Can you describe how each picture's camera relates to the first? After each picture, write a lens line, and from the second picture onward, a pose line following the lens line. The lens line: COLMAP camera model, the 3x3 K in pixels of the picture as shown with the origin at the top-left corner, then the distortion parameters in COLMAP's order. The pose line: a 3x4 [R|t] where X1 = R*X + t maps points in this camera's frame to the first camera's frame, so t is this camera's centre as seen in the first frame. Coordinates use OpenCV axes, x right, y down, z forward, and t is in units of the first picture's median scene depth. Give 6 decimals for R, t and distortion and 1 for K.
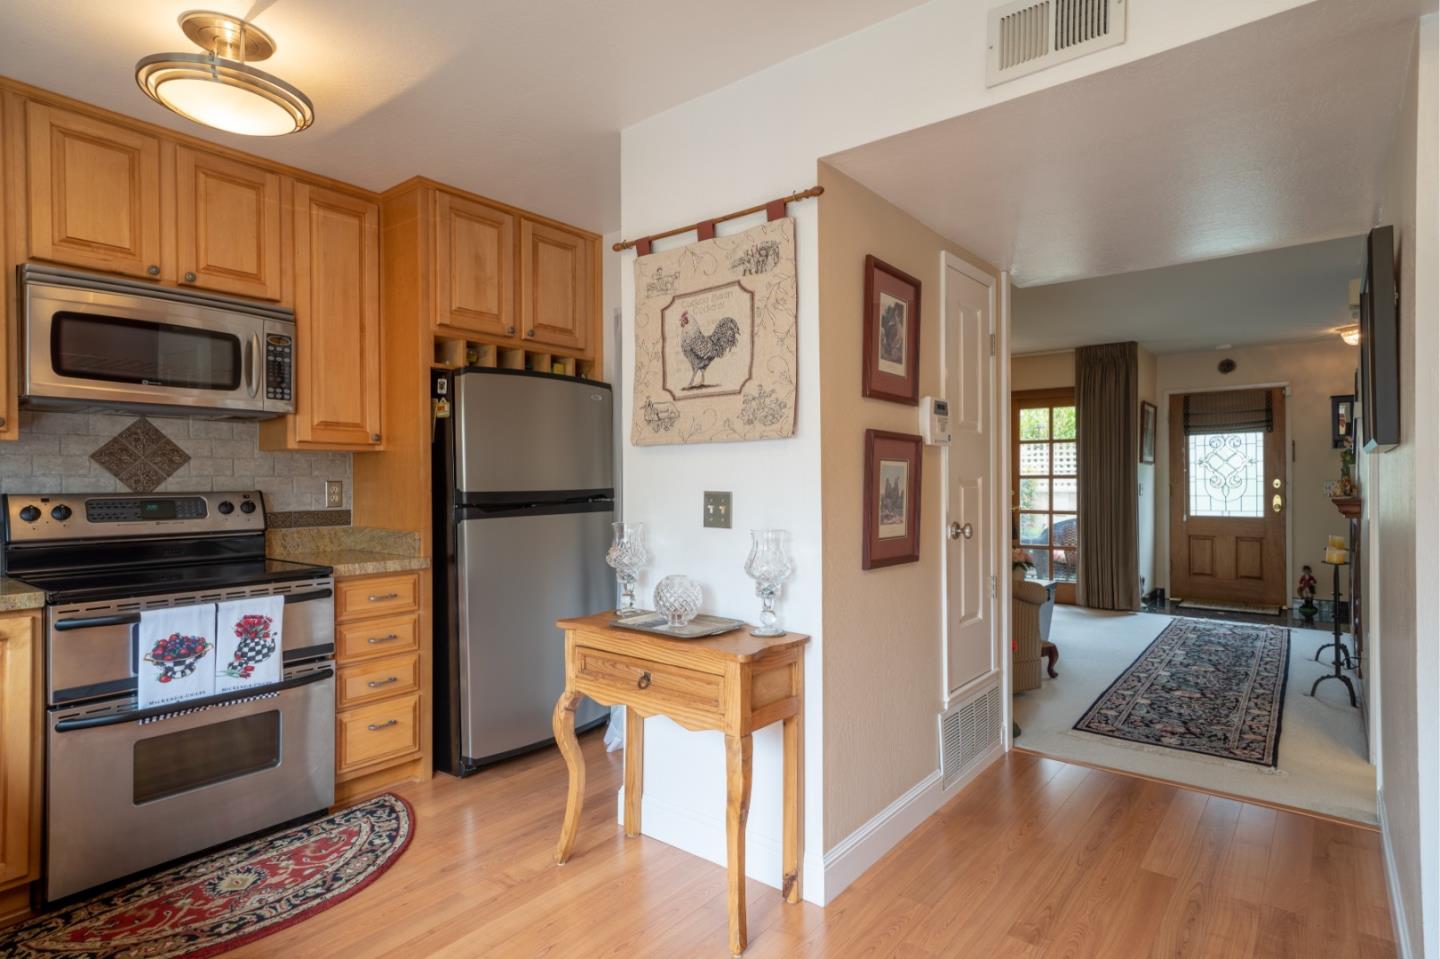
lens RADIAL K [[760.4, 0, 720.0], [0, 760.4, 479.5], [0, 0, 1]] dist [0.018971, 0.003090]
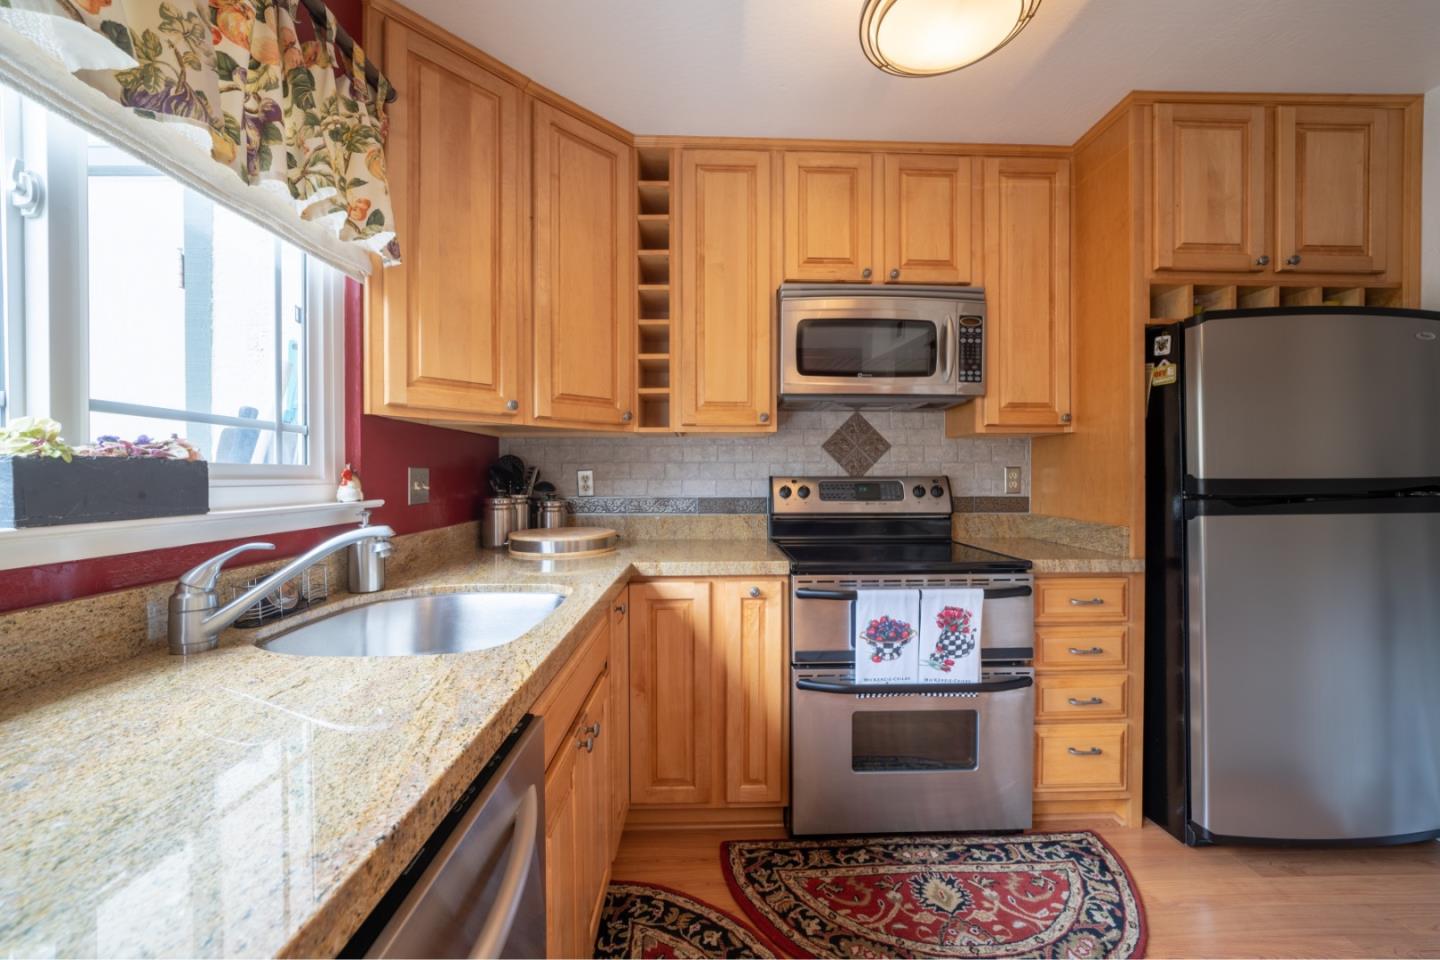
lens RADIAL K [[556.9, 0, 720.0], [0, 556.9, 480.0], [0, 0, 1]] dist [-0.014657, 0.003053]
pose [[0.642292, 0.010485, -0.766388, -0.247720], [-0.001000, 0.999917, 0.012841, 0.012250], [0.766459, -0.007481, 0.642249, 0.313627]]
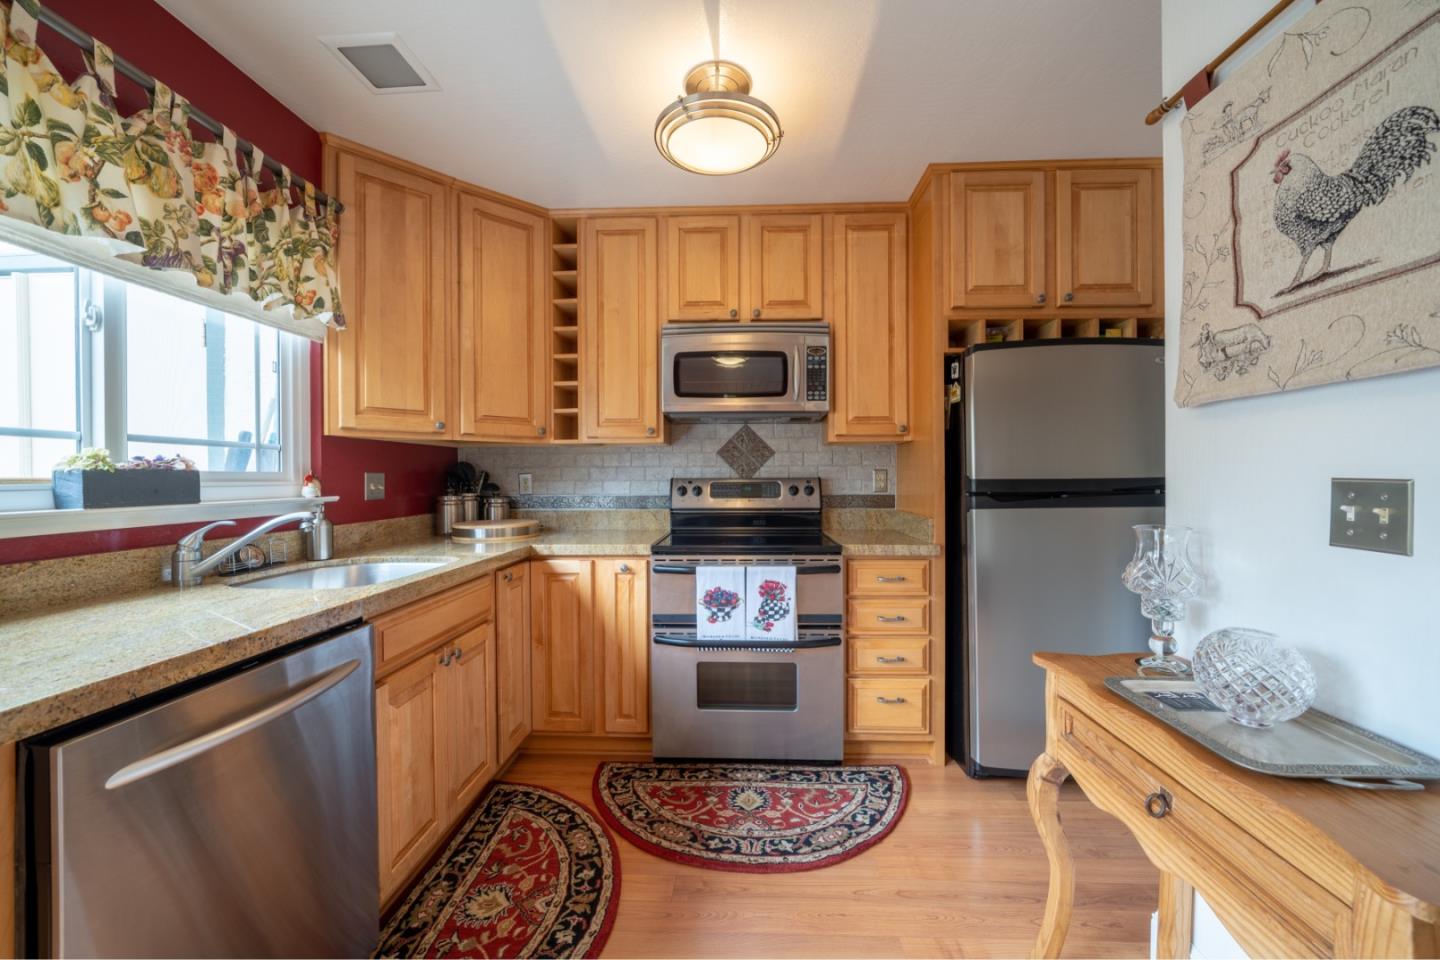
lens RADIAL K [[548.4, 0, 720.0], [0, 548.4, 480.0], [0, 0, 1]] dist [-0.012867, 0.000270]
pose [[0.586821, 0.007016, -0.809686, 0.029048], [0.002802, 0.999939, 0.010695, 0.010293], [0.809712, -0.008544, 0.586765, 0.393470]]
